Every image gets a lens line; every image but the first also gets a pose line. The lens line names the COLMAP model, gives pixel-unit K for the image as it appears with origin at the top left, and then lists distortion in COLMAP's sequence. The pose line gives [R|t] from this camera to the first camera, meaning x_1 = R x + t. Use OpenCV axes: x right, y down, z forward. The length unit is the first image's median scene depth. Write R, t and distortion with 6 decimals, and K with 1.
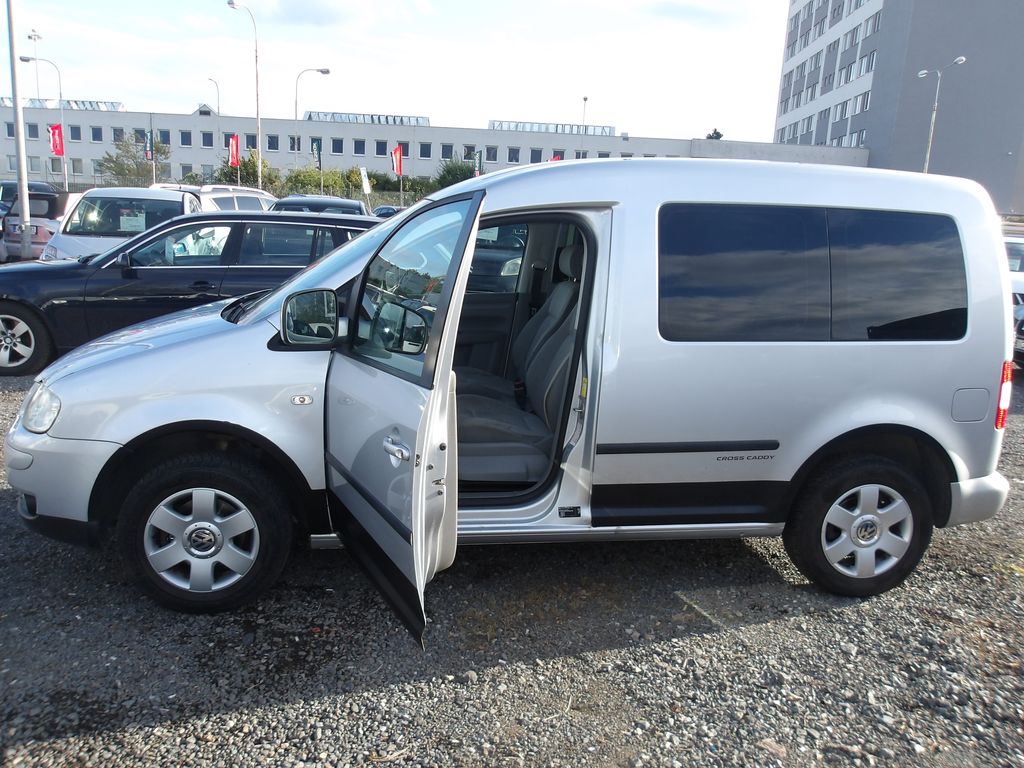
lens RADIAL K [[861.6, 0, 512.0], [0, 861.6, 384.0], [0, 0, 1]] dist [0.006530, -0.003547]
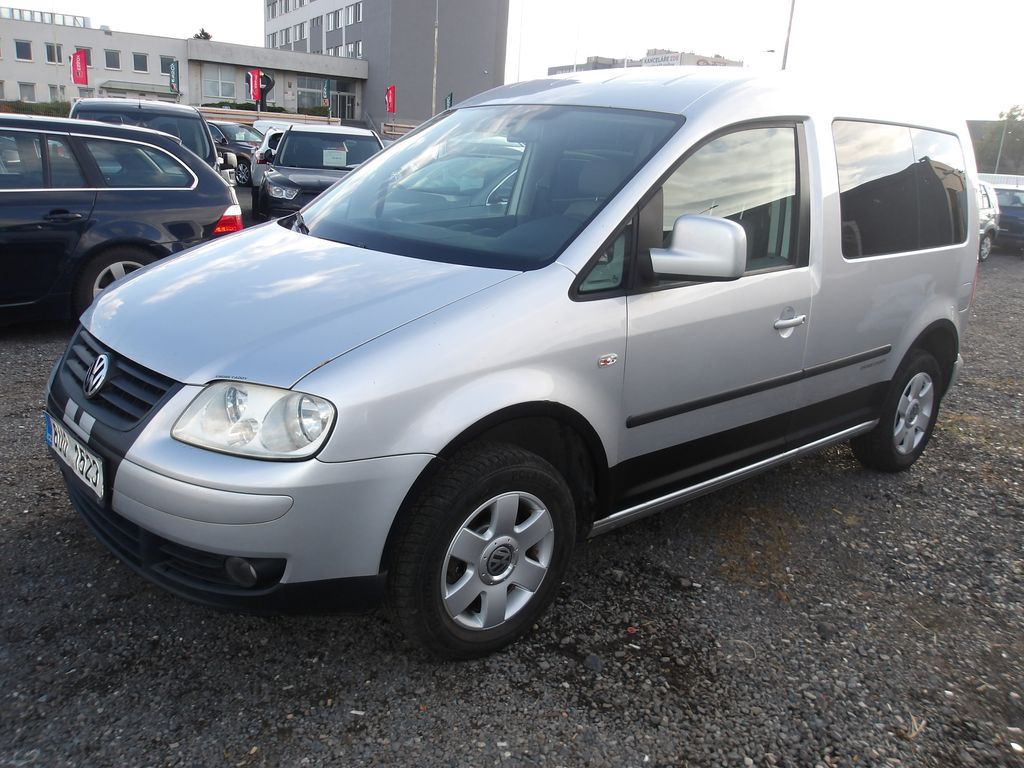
lens RADIAL K [[866.1, 0, 509.3], [0, 866.1, 375.1], [0, 0, 1]] dist [0.012104, -0.003425]
pose [[0.840869, -0.134697, 0.524209, -0.693600], [0.088281, 0.989700, 0.112698, -0.061502], [-0.533990, -0.048487, 0.844099, 0.343948]]
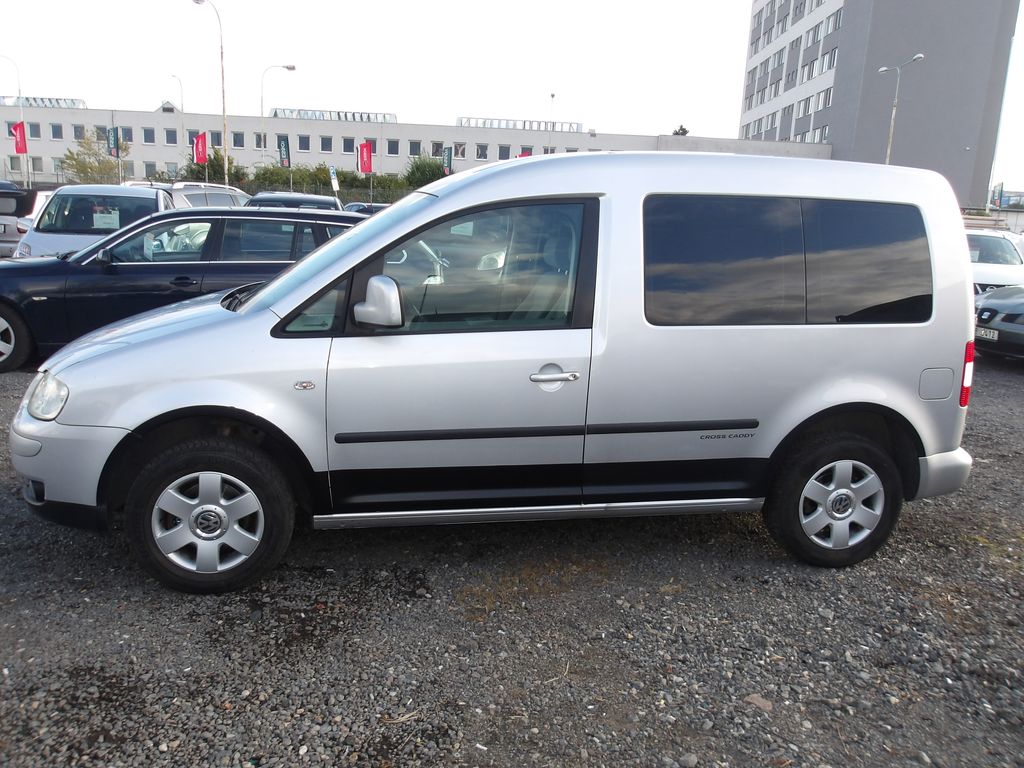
lens RADIAL K [[861.6, 0, 512.0], [0, 861.6, 384.0], [0, 0, 1]] dist [0.006530, -0.003547]
pose [[0.999308, -0.012353, 0.035093, -0.028255], [0.012229, 0.999918, 0.003744, 0.014922], [-0.035136, -0.003313, 0.999377, -0.043373]]
